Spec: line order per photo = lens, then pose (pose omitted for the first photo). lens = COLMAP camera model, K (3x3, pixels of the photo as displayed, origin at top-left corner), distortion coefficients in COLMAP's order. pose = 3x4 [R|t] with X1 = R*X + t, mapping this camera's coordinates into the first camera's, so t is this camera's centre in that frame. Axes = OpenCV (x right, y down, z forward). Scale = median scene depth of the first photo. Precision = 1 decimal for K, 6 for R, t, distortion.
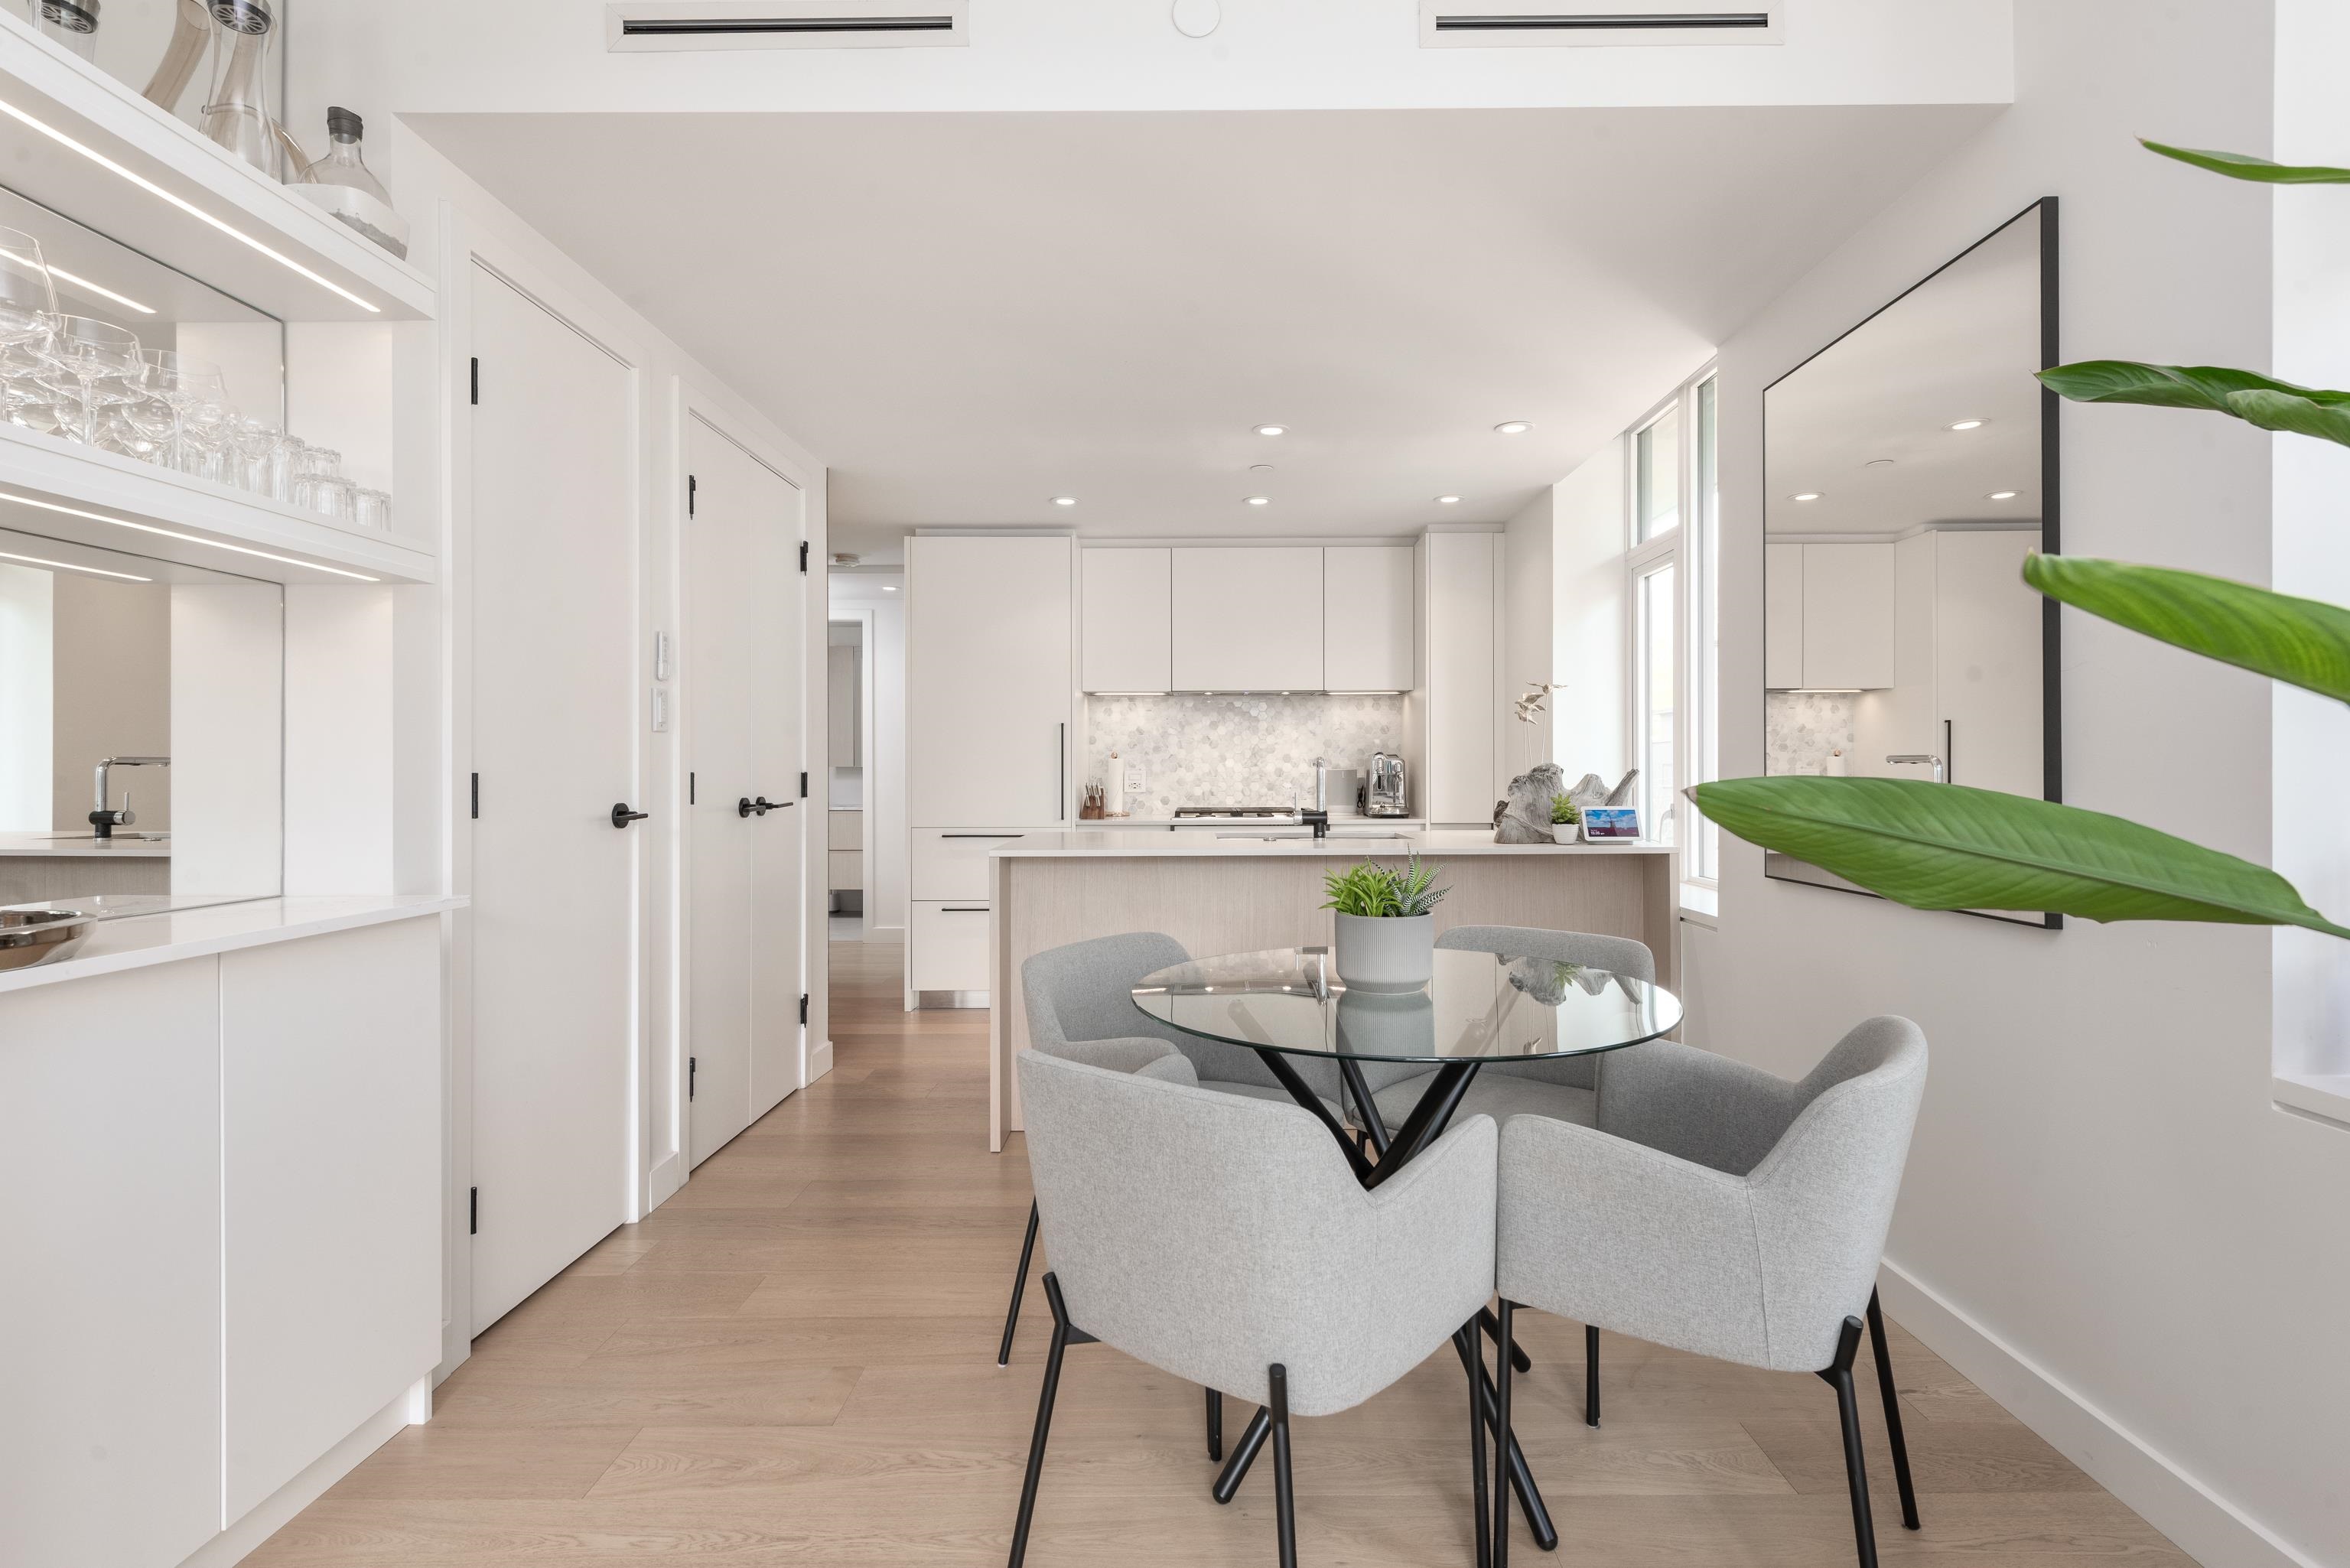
lens RADIAL K [[1085.8, 0, 1174.0], [0, 1085.8, 768.2], [0, 0, 1]] dist [0.004074, 0.000263]
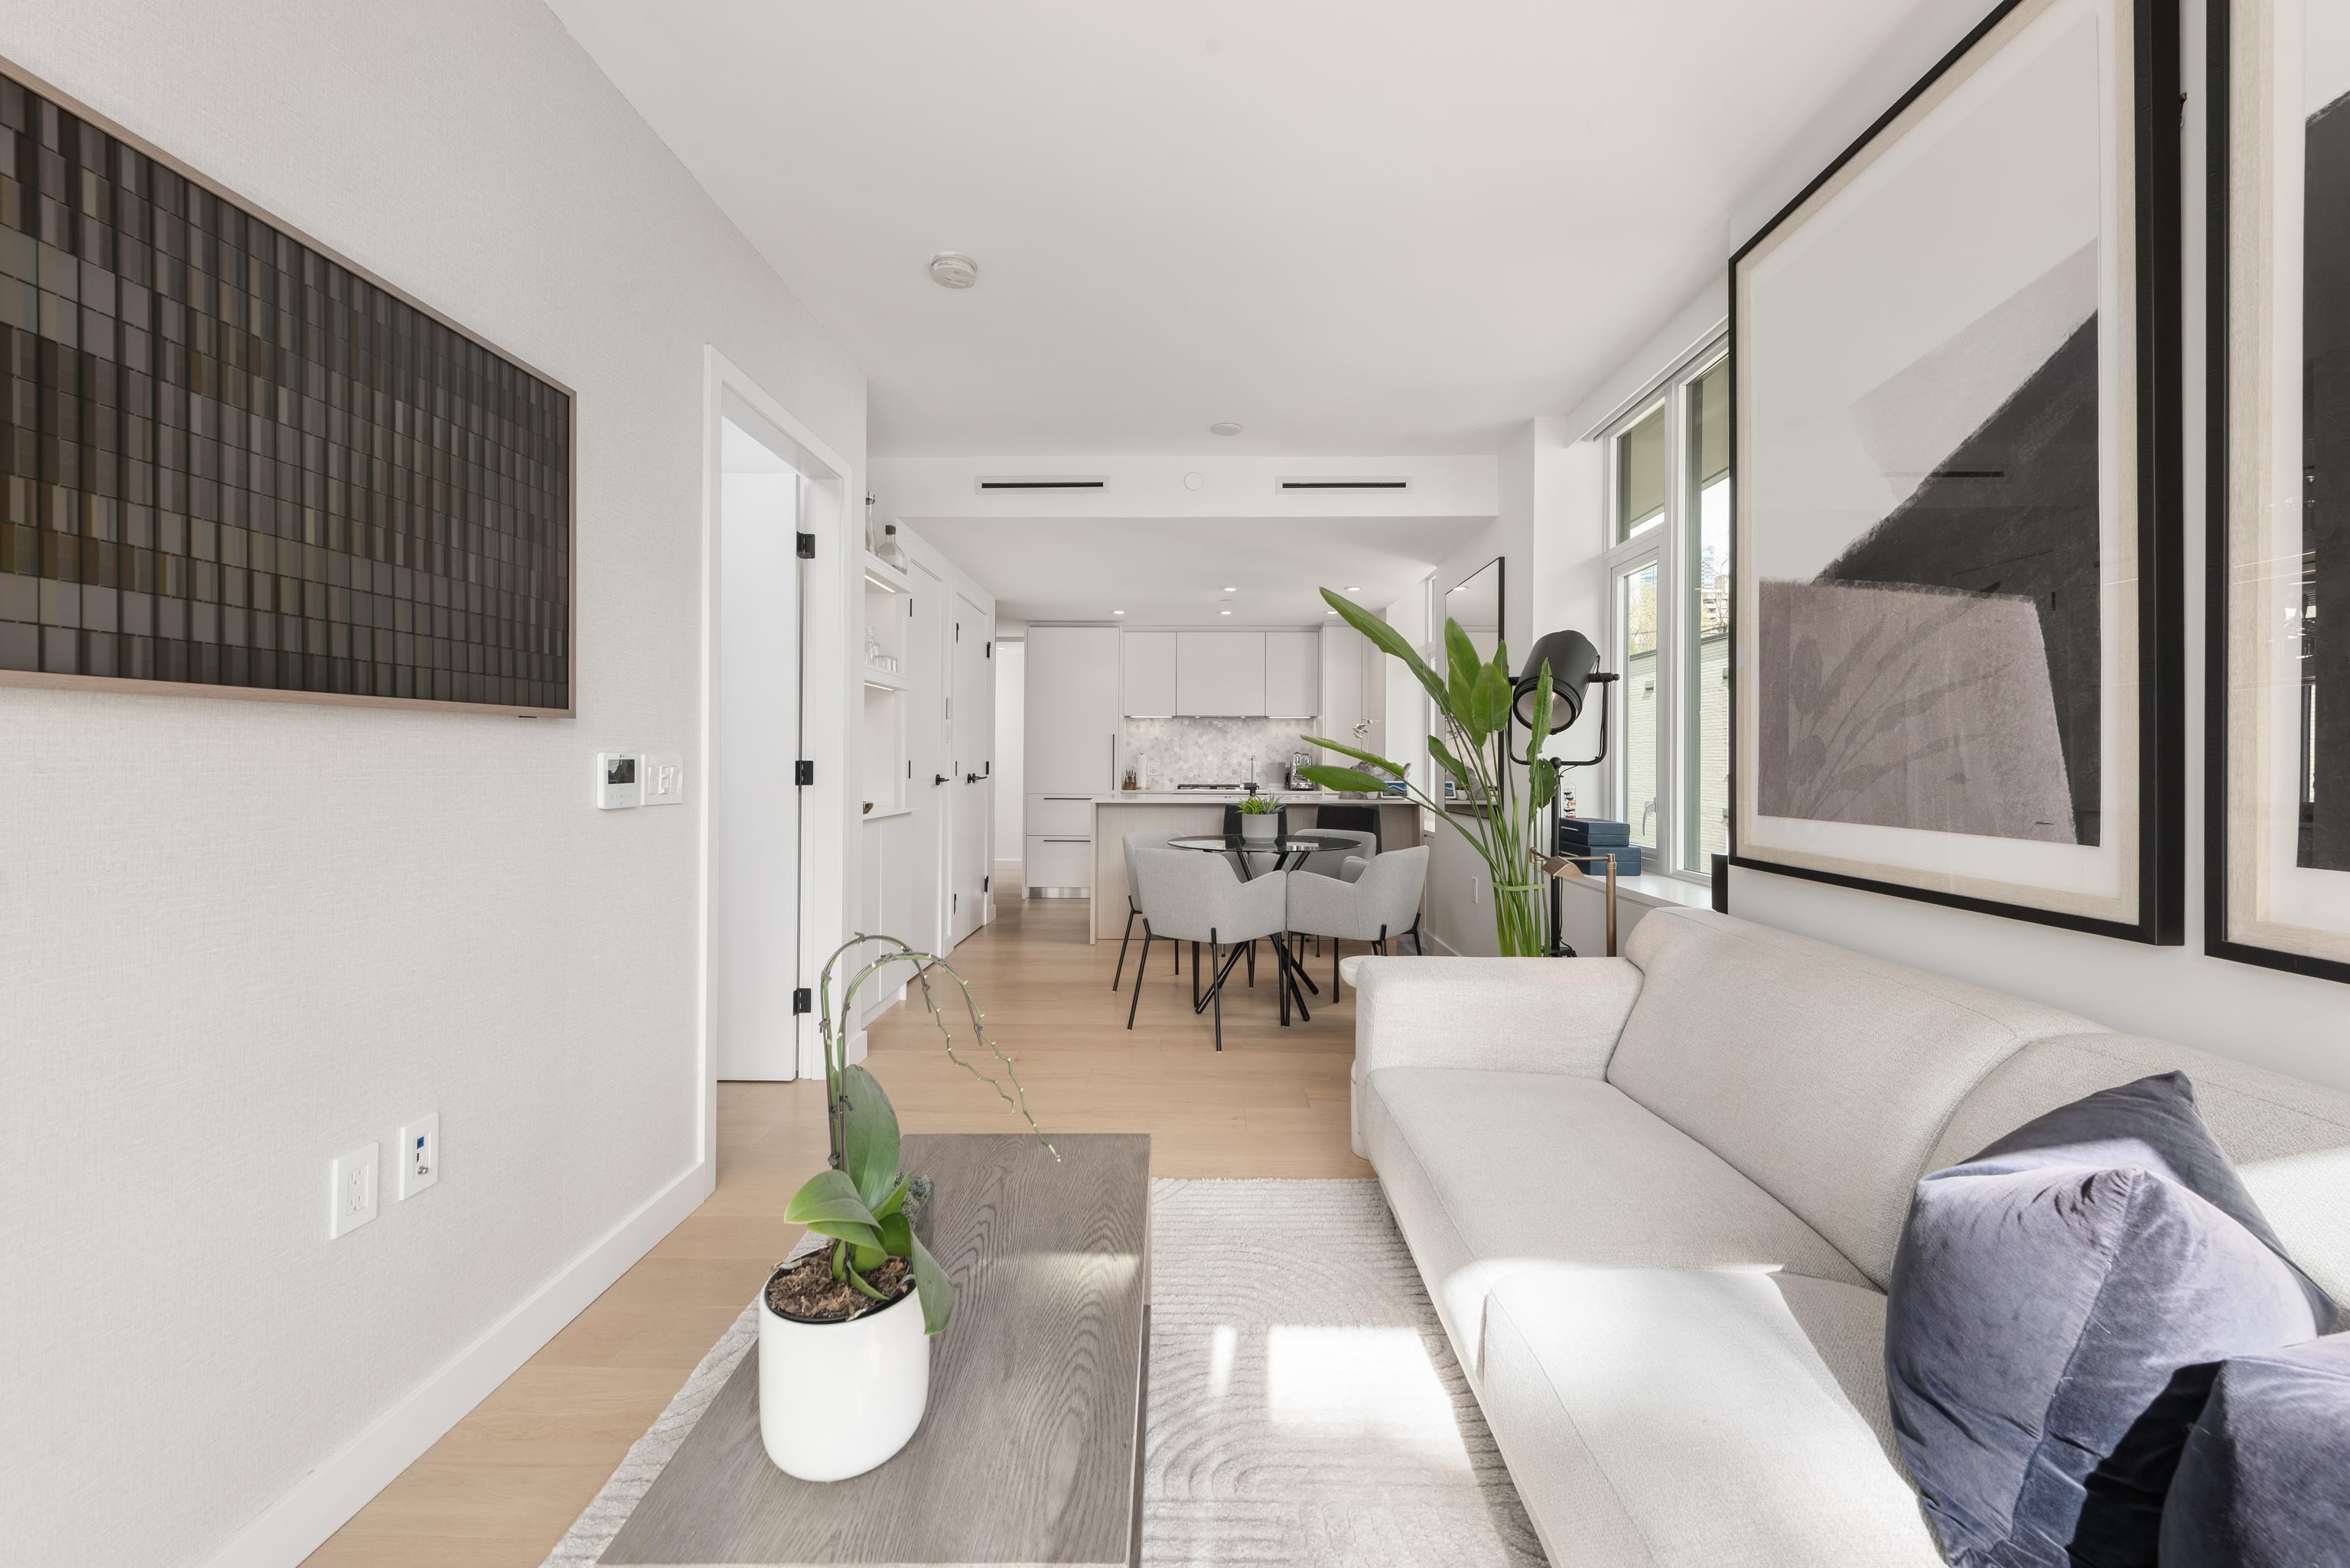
lens RADIAL K [[921.7, 0, 1177.0], [0, 921.7, 763.5], [0, 0, 1]] dist [0.003536, -0.000064]
pose [[0.999940, 0.007484, 0.008005, -0.011841], [-0.007508, 0.999968, 0.002924, -0.000070], [-0.007982, -0.002984, 0.999964, -0.457481]]
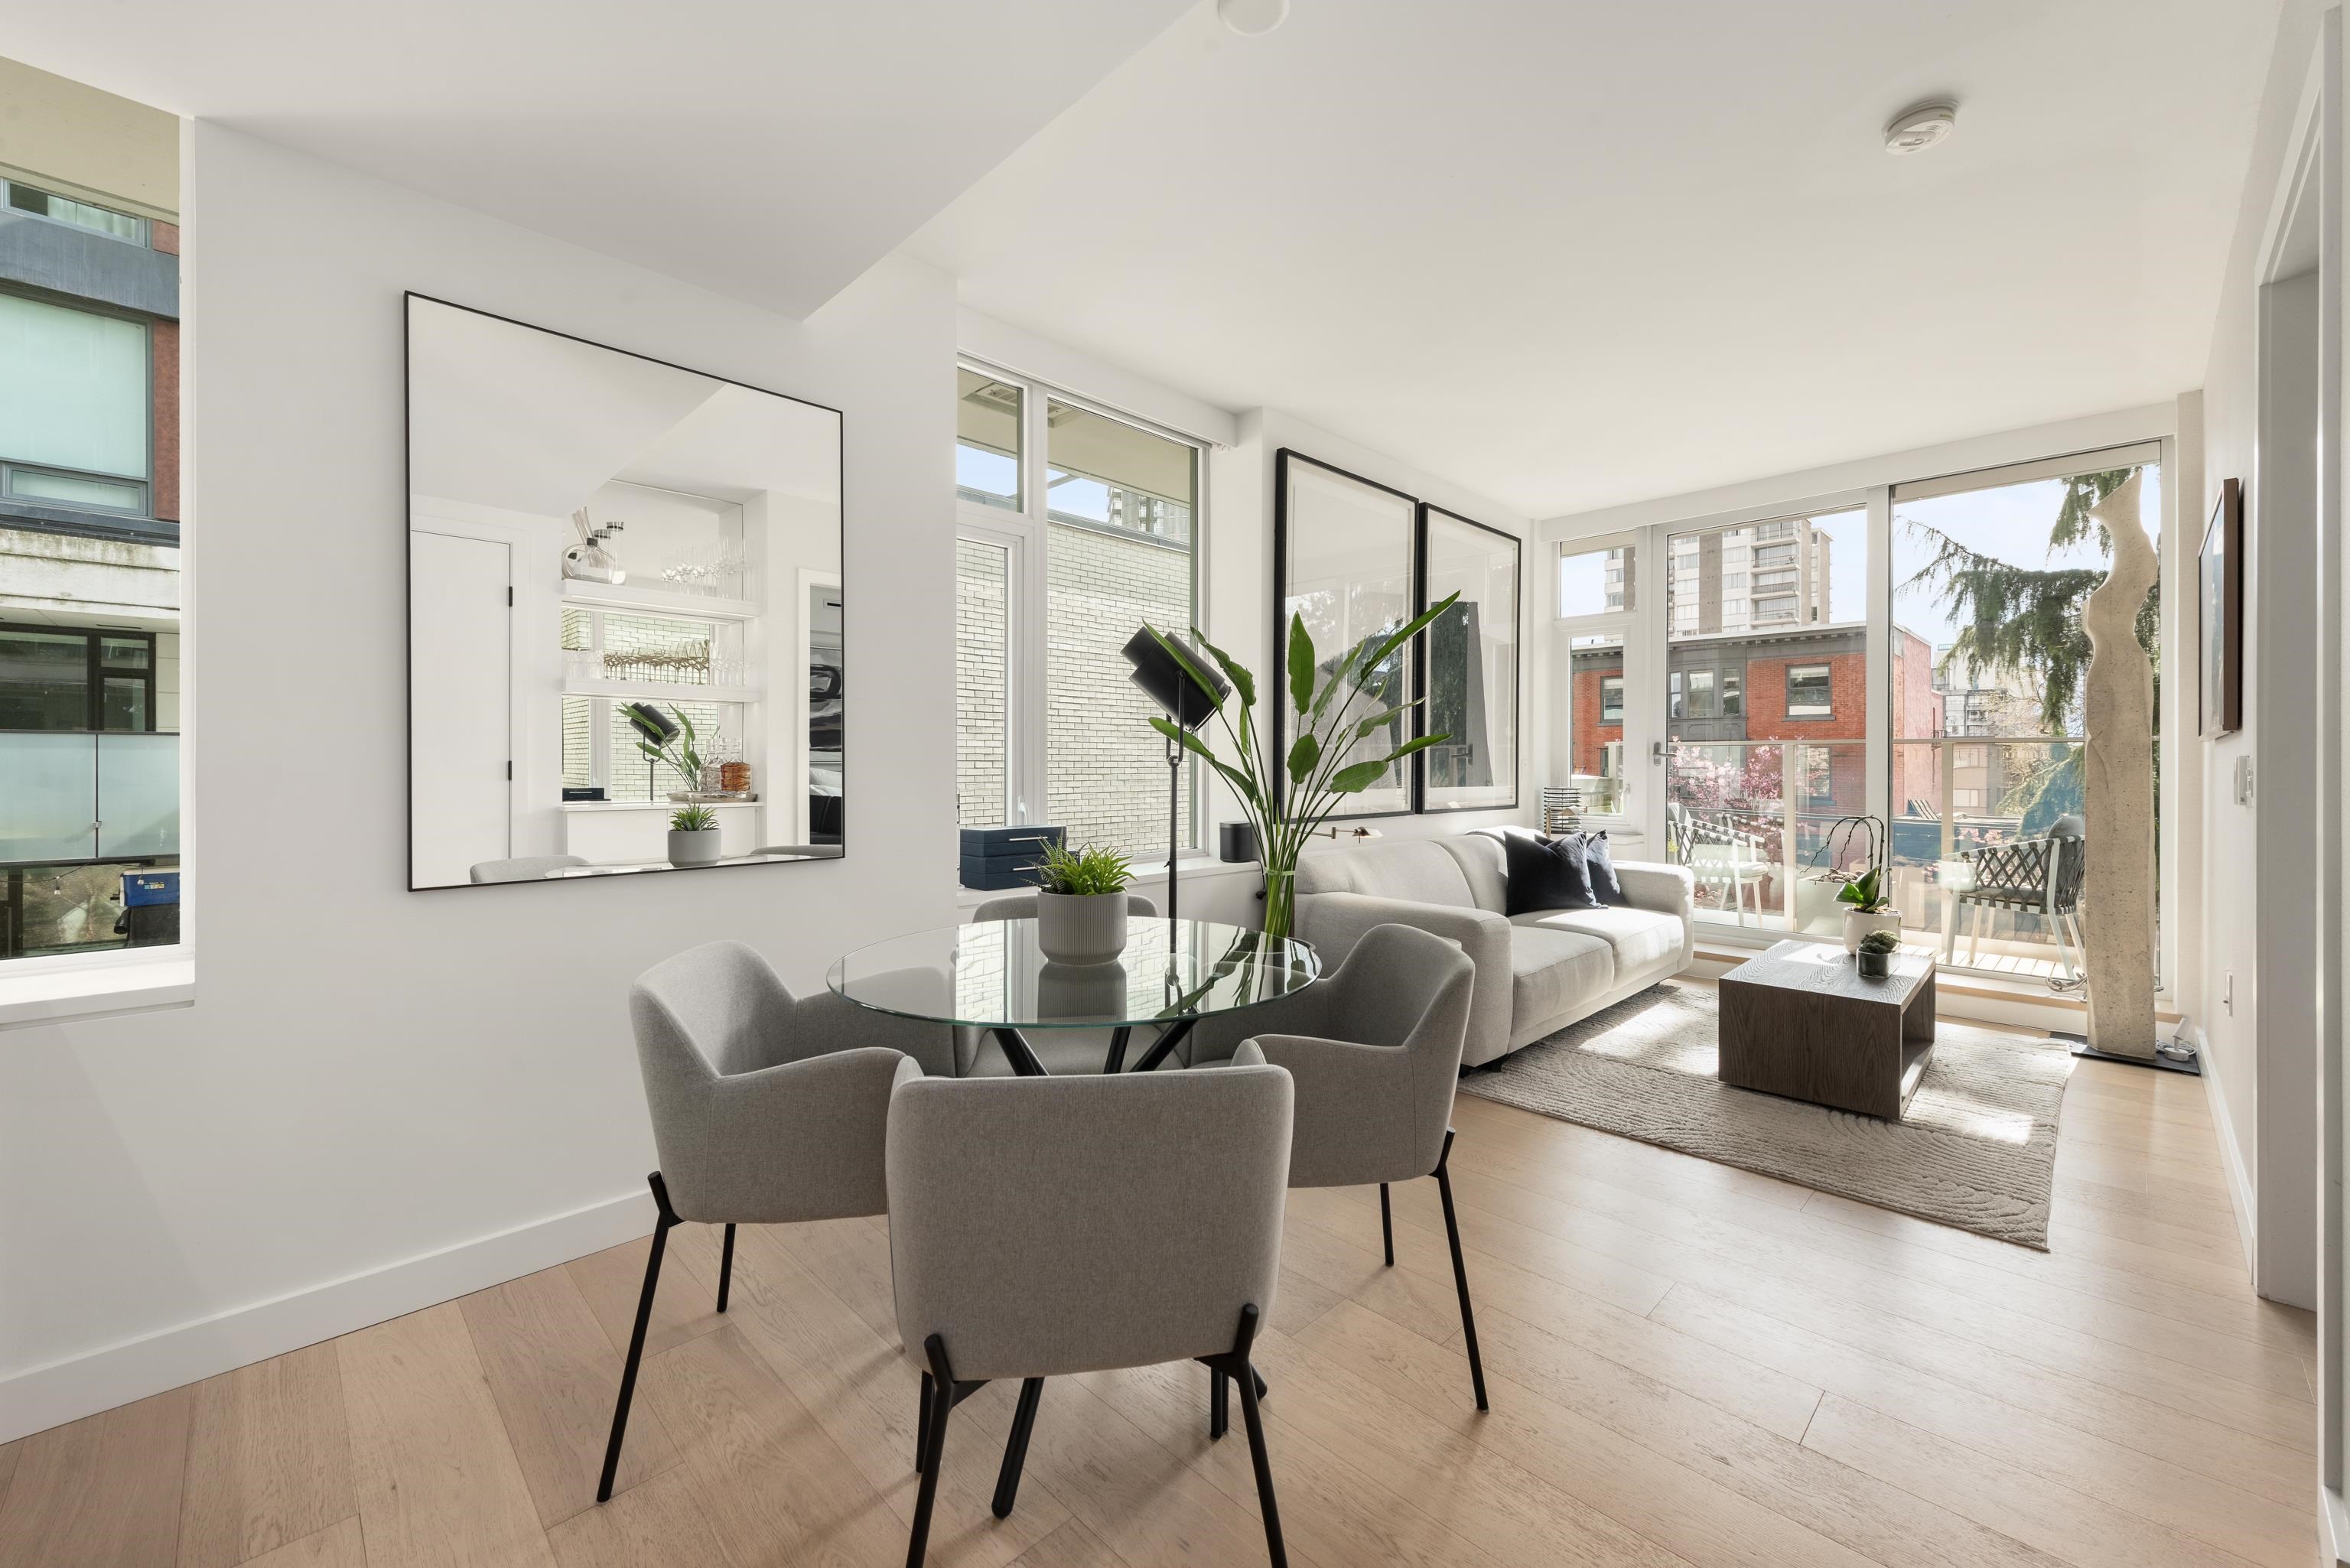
lens RADIAL K [[921.7, 0, 1177.0], [0, 921.7, 763.5], [0, 0, 1]] dist [0.003536, -0.000064]
pose [[-0.715457, 0.009455, 0.698593, -0.177336], [0.002761, 0.999939, -0.010706, 0.008605], [-0.698651, -0.005731, -0.715440, 0.521052]]
